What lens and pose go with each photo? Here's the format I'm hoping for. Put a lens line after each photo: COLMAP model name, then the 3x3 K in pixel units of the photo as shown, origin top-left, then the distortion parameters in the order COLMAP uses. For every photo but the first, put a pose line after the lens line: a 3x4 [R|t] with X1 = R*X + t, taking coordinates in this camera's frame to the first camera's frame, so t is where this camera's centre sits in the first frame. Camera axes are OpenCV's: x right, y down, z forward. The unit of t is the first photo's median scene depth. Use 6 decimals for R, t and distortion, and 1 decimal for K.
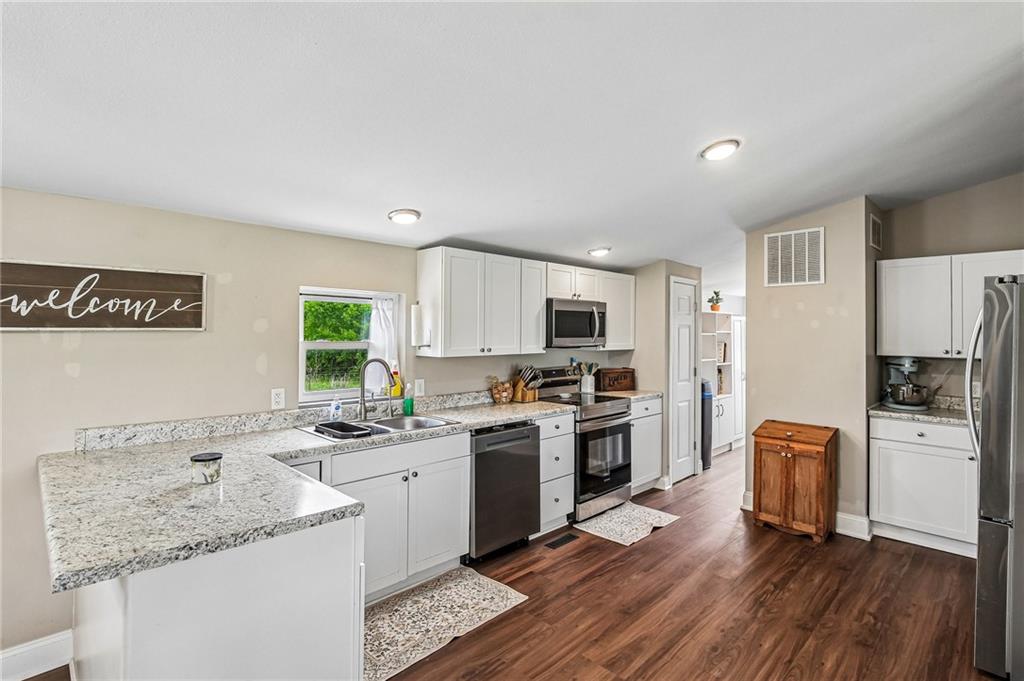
lens RADIAL K [[491.4, 0, 515.9], [0, 491.4, 331.7], [0, 0, 1]] dist [-0.007364, -0.000968]
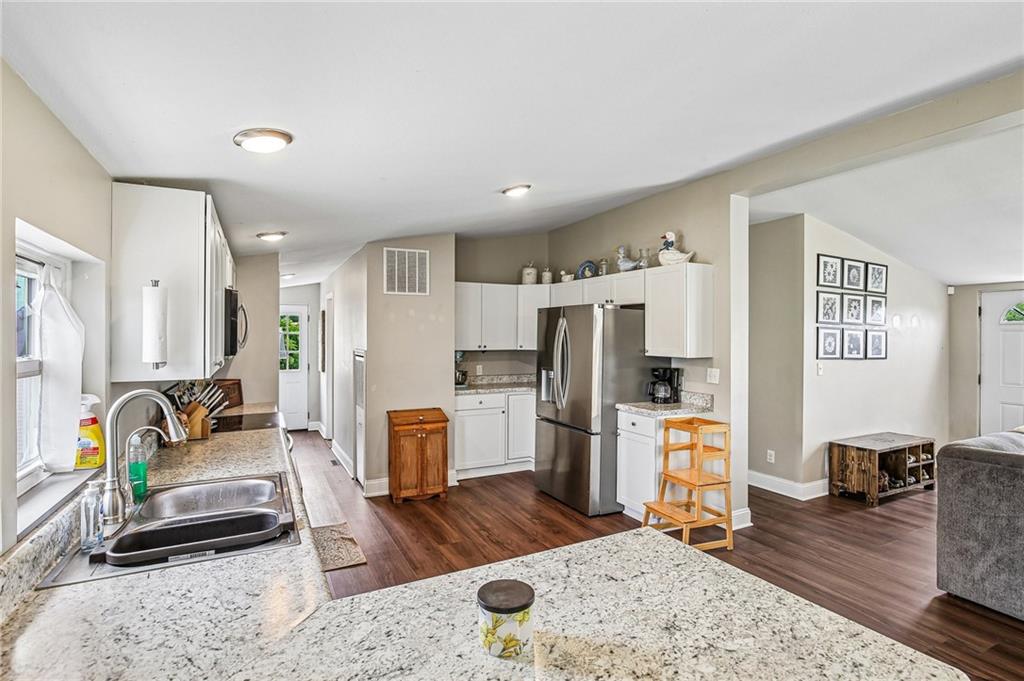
lens RADIAL K [[491.4, 0, 514.4], [0, 491.4, 339.5], [0, 0, 1]] dist [-0.007364, -0.000968]
pose [[0.313221, -0.015070, 0.949561, -0.533794], [0.002566, 0.999884, 0.015022, -0.003304], [-0.949677, -0.002268, 0.313223, 0.410999]]
